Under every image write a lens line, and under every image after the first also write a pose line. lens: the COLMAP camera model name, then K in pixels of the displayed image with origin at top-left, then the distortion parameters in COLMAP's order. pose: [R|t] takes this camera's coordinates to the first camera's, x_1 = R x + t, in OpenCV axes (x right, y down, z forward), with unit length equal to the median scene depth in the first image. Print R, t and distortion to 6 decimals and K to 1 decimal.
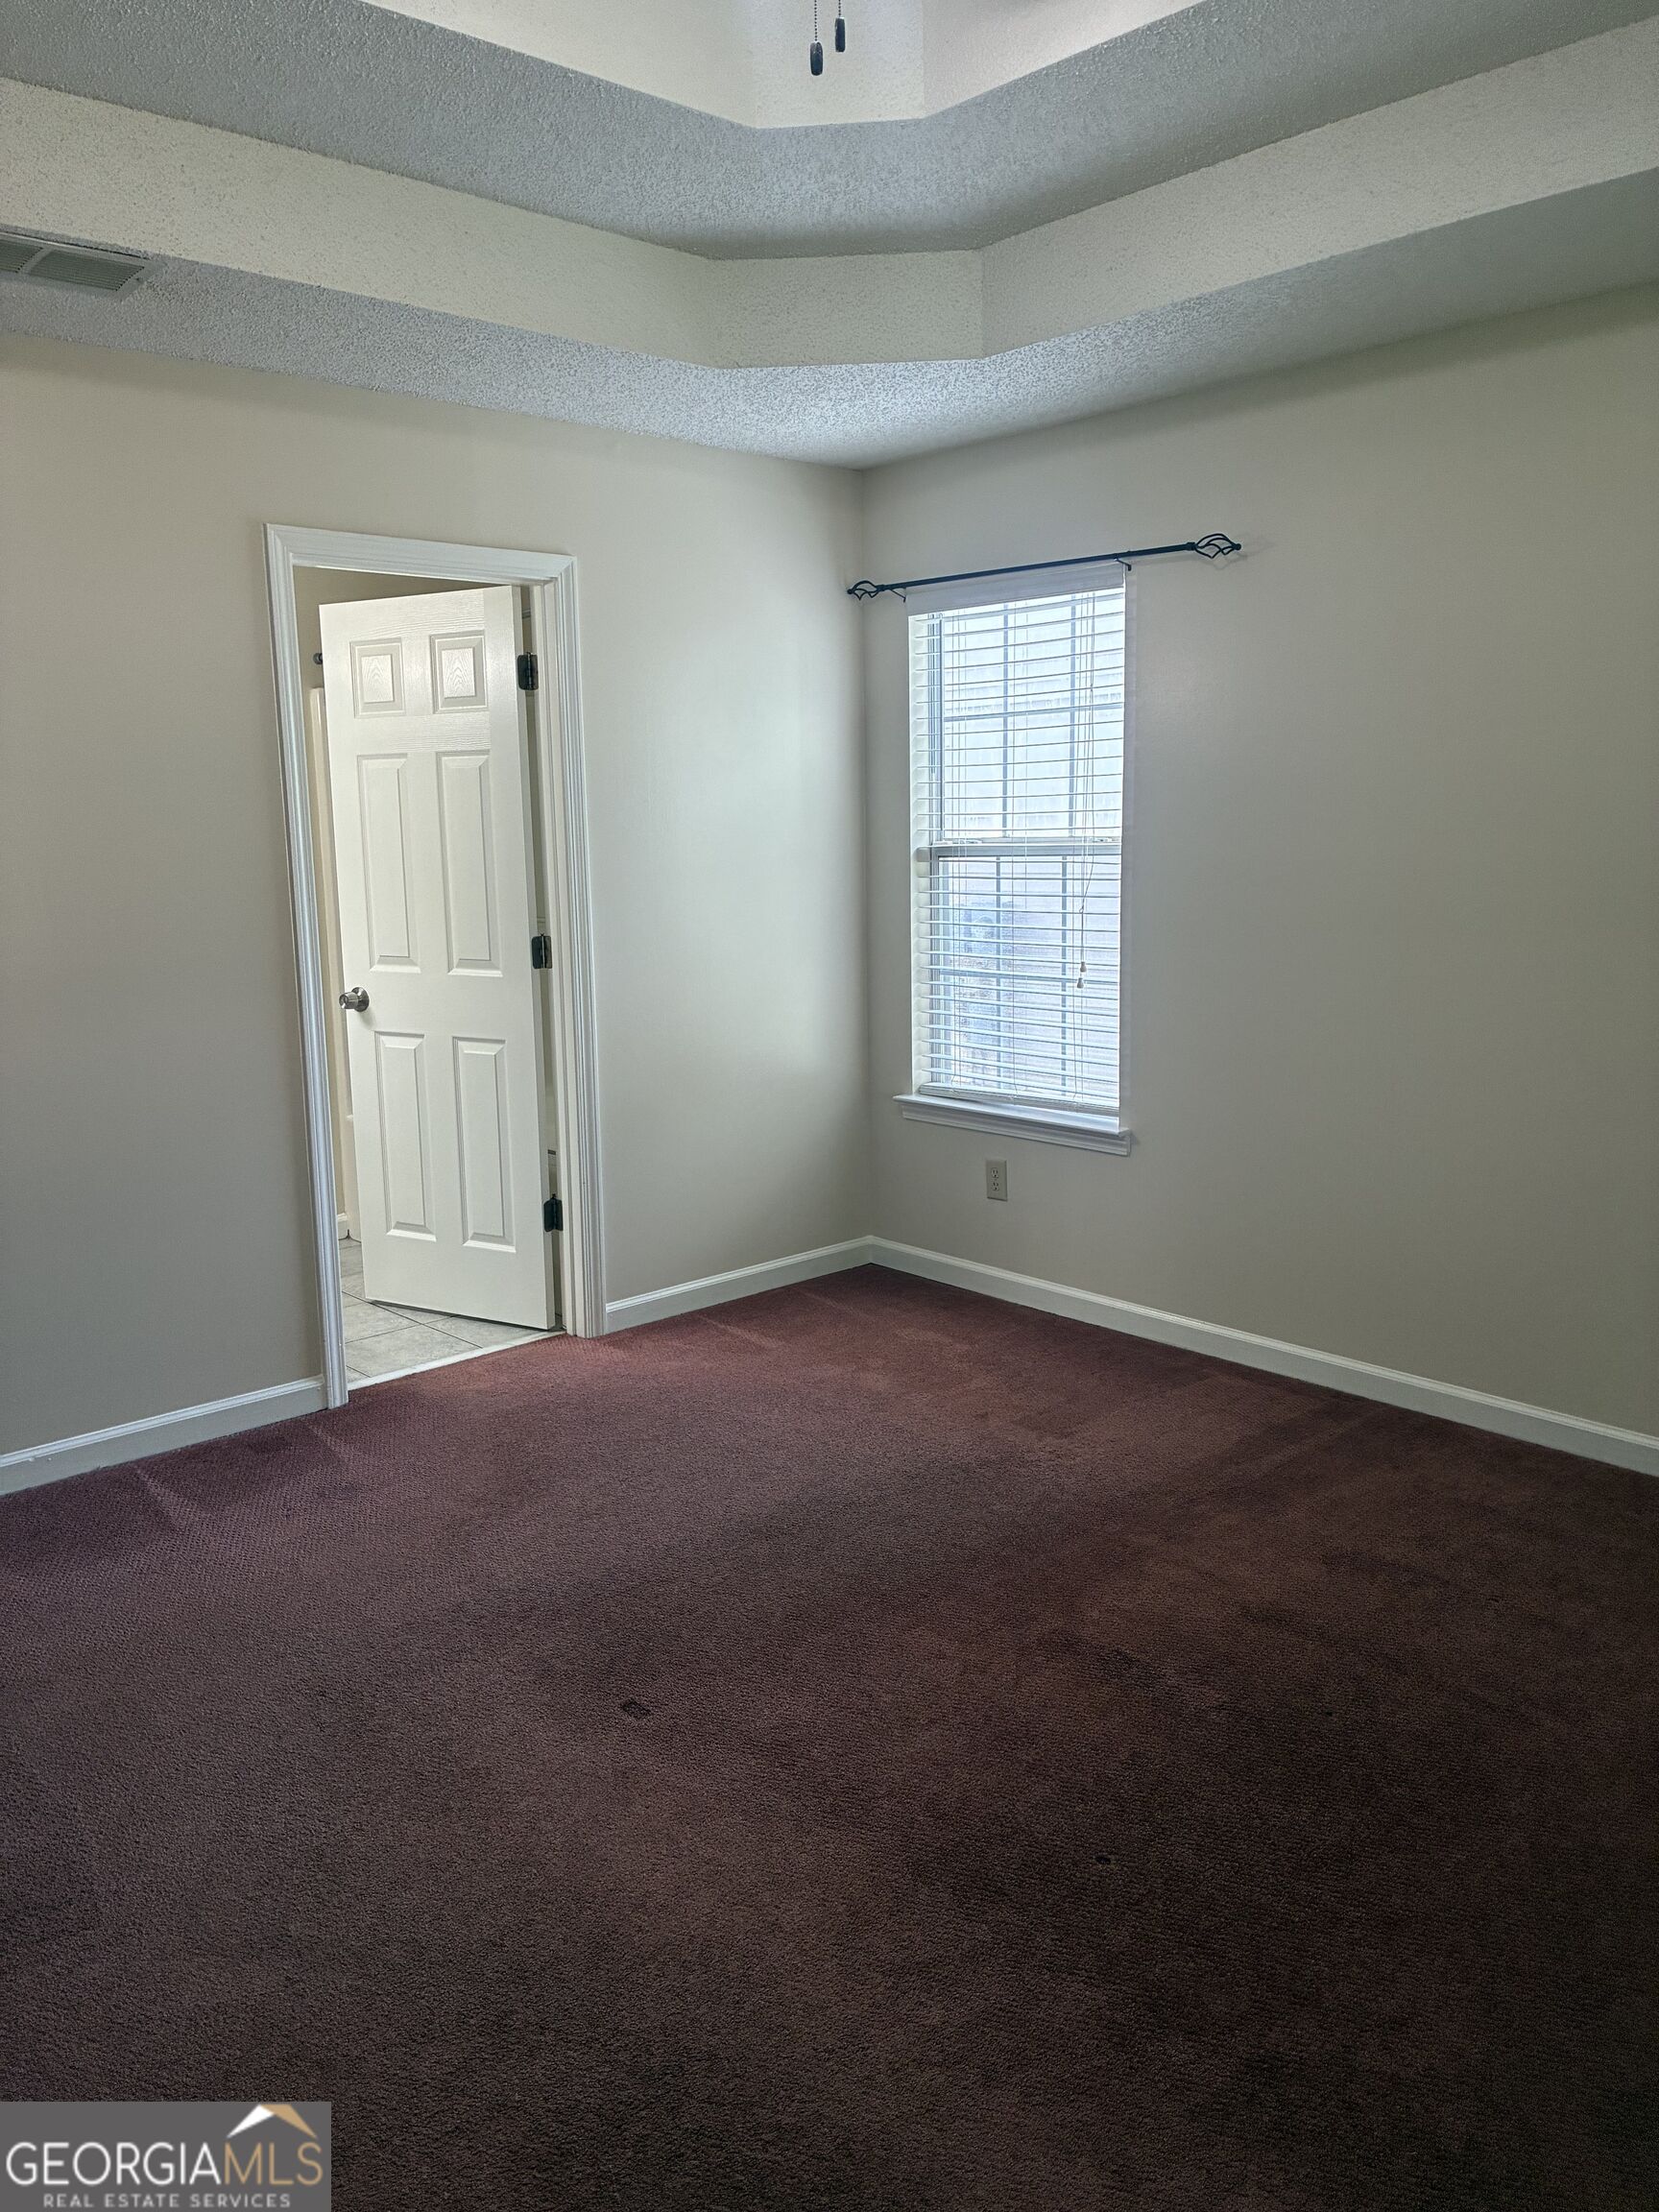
lens RADIAL K [[1656.9, 0, 829.5], [0, 1656.9, 1106.0], [0, 0, 1]] dist [-0.001198, -0.055676]
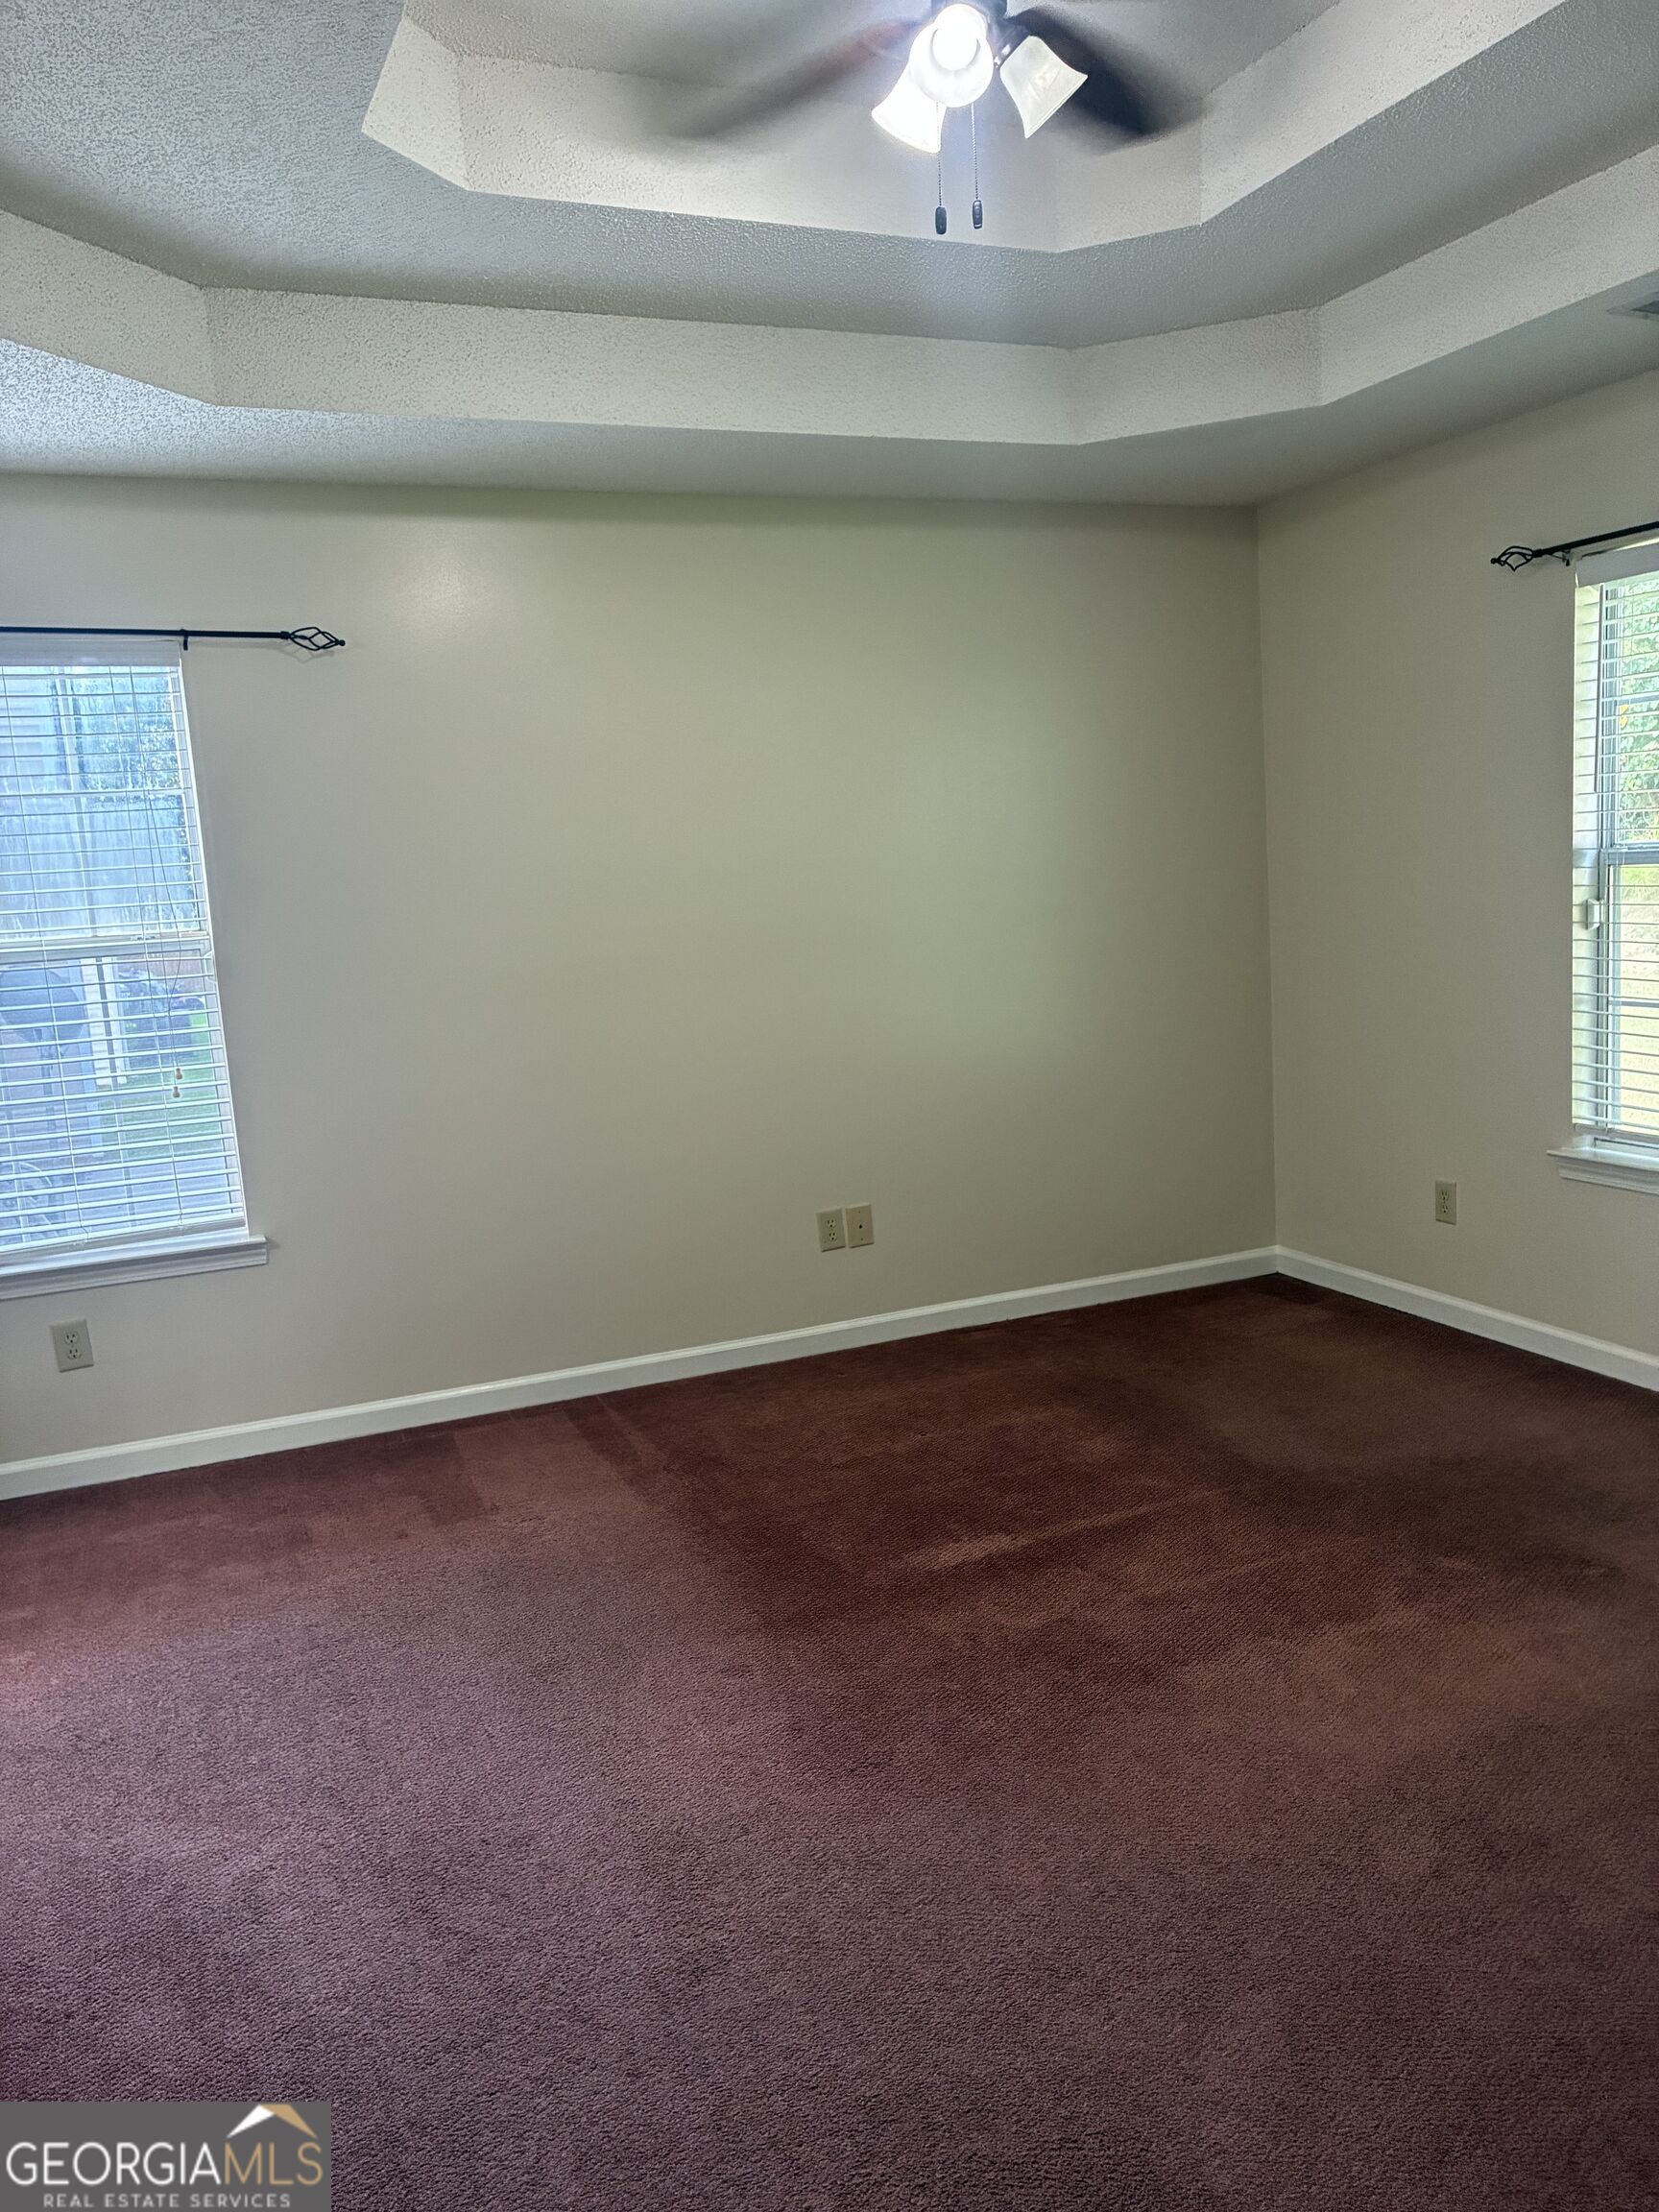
lens RADIAL K [[1656.9, 0, 829.5], [0, 1656.9, 1106.0], [0, 0, 1]] dist [-0.001198, -0.055676]
pose [[0.316035, -0.133217, 0.939348, -0.620081], [0.213318, 0.974719, 0.066465, -0.054075], [-0.924455, 0.179375, 0.336463, 0.388352]]
